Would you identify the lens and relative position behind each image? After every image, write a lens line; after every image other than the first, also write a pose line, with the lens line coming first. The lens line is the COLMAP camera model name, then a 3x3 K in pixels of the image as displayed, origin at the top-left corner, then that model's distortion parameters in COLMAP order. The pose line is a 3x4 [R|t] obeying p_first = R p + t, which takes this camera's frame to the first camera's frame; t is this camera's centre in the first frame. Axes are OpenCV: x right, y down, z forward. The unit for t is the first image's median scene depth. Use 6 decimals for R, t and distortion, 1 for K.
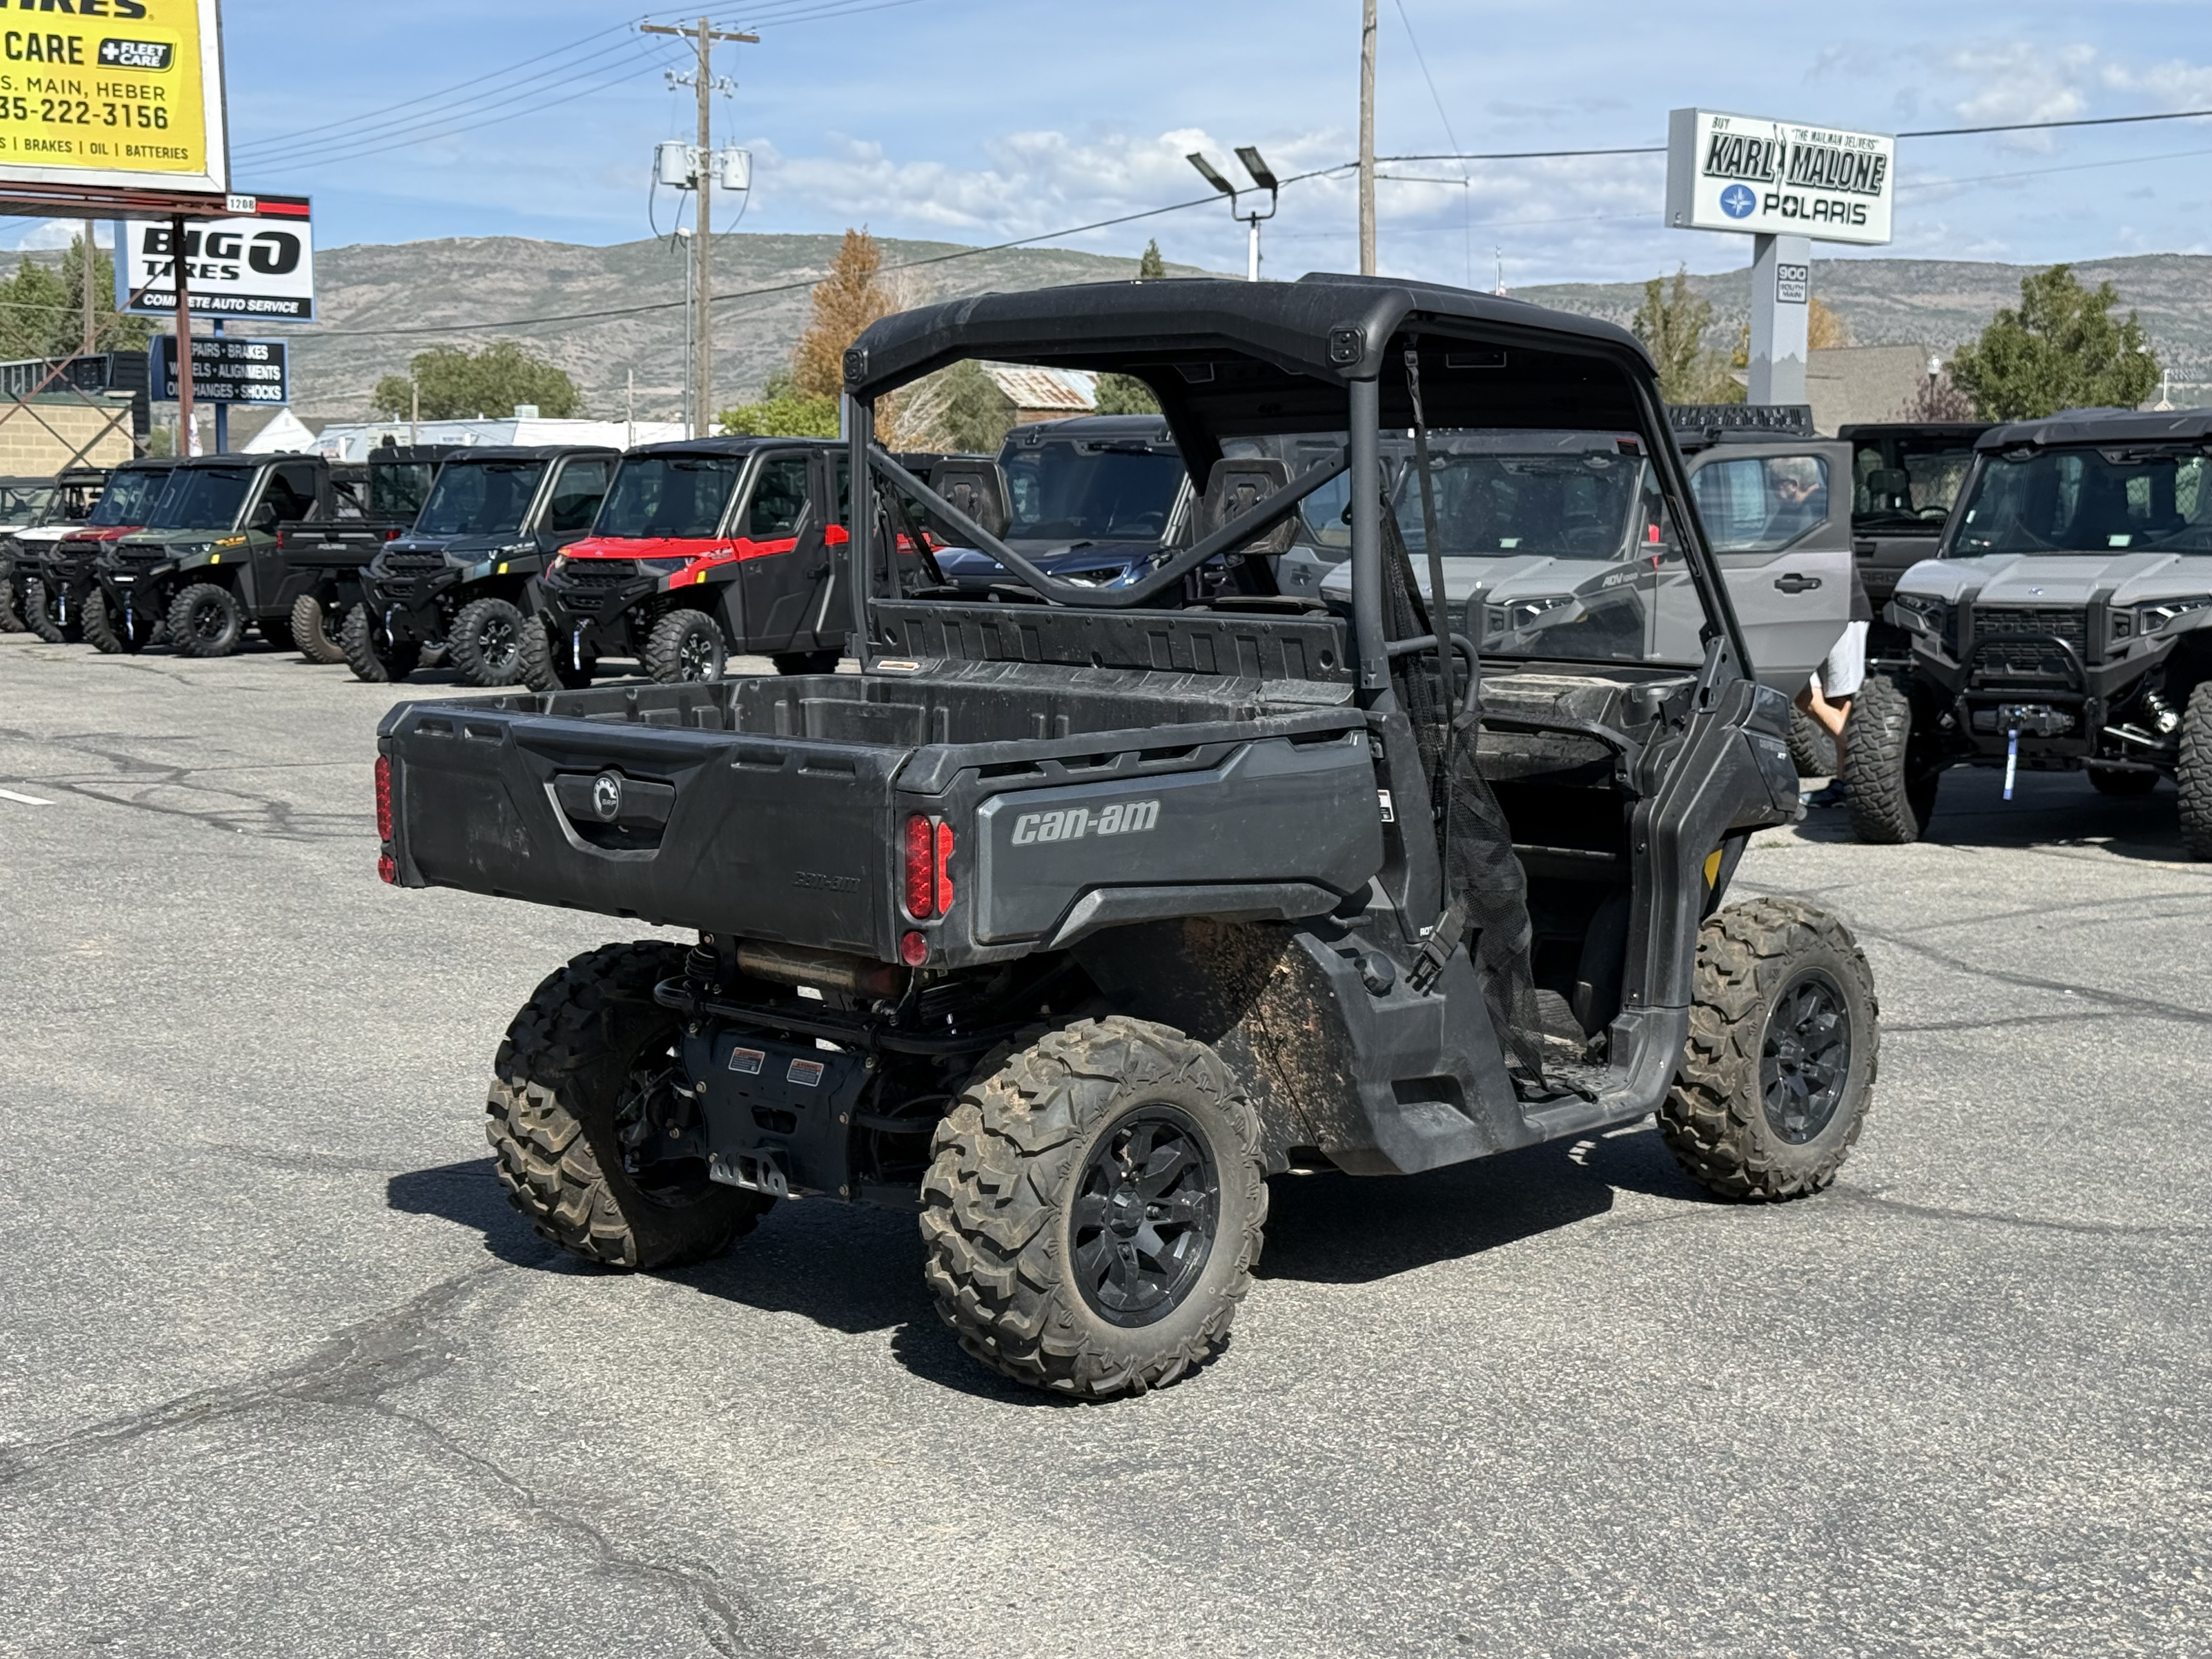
lens RADIAL K [[3034.6, 0, 1118.8], [0, 3034.6, 827.1], [0, 0, 1]] dist [0.127731, -0.055652]
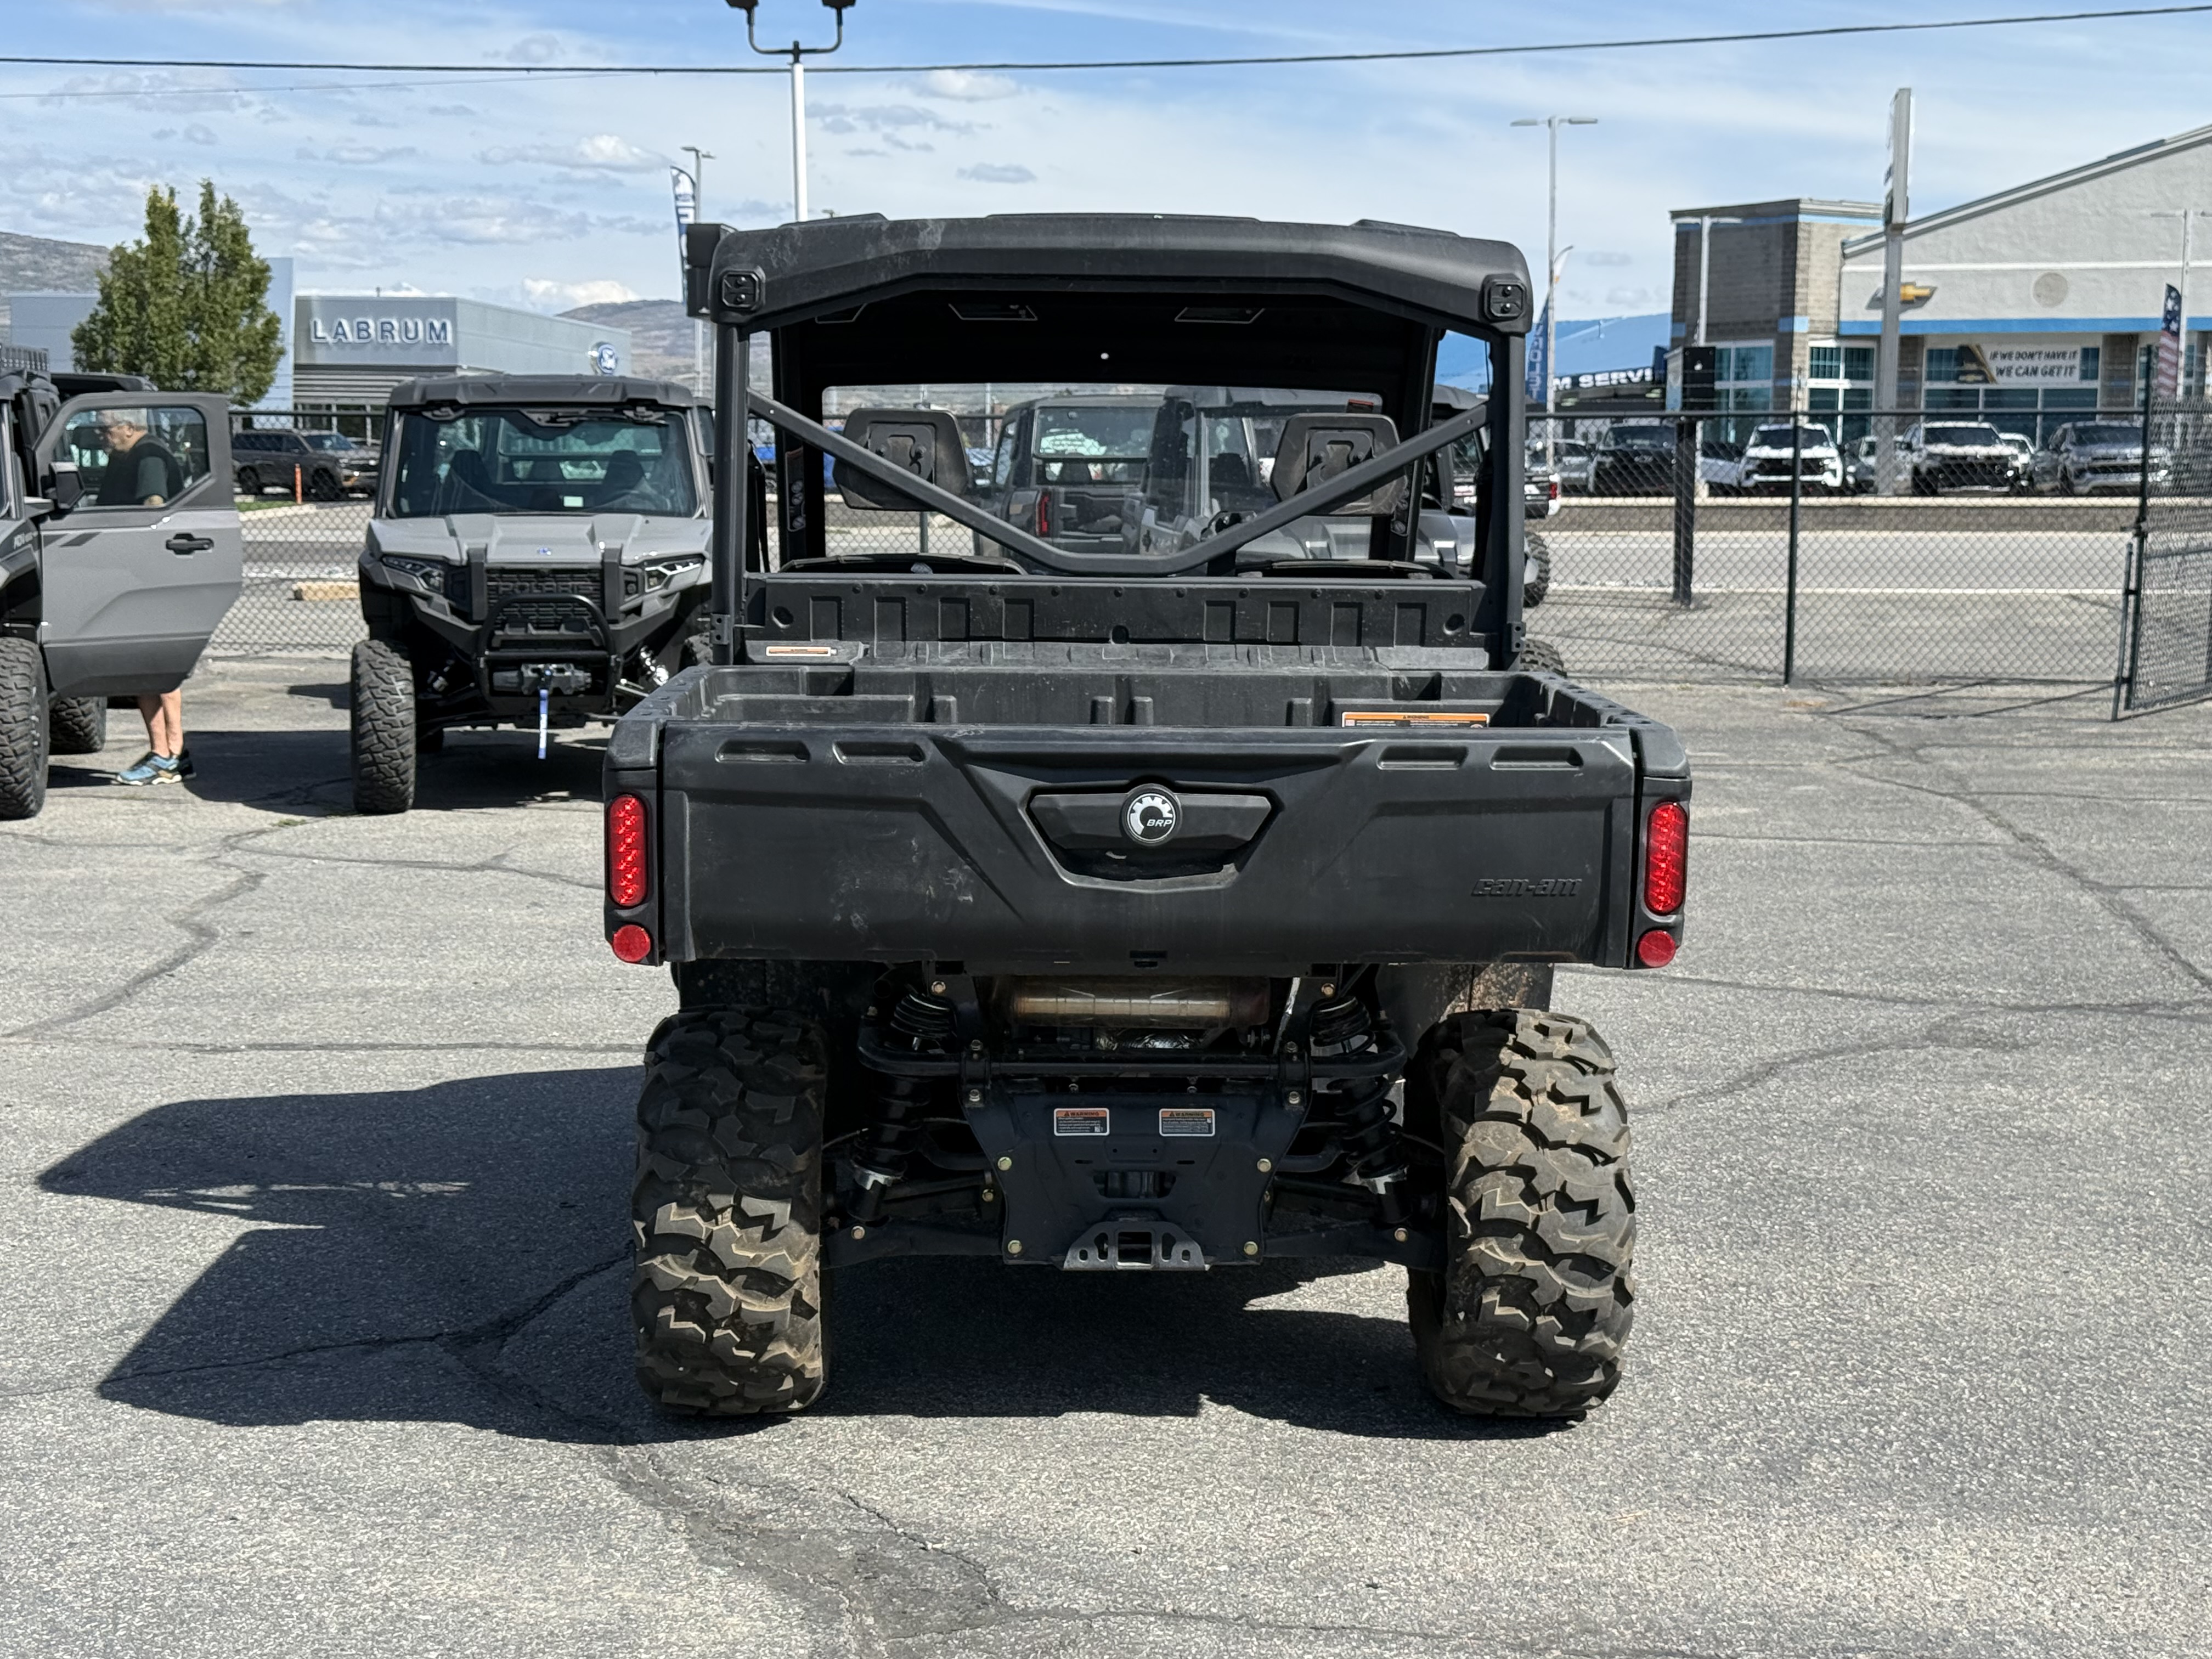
lens RADIAL K [[3034.6, 0, 1118.8], [0, 3034.6, 827.1], [0, 0, 1]] dist [0.127731, -0.055652]
pose [[0.704012, -0.077723, 0.705923, -0.270154], [0.067895, 0.996806, 0.042038, -0.015125], [-0.706936, 0.018333, 0.707040, 0.152877]]
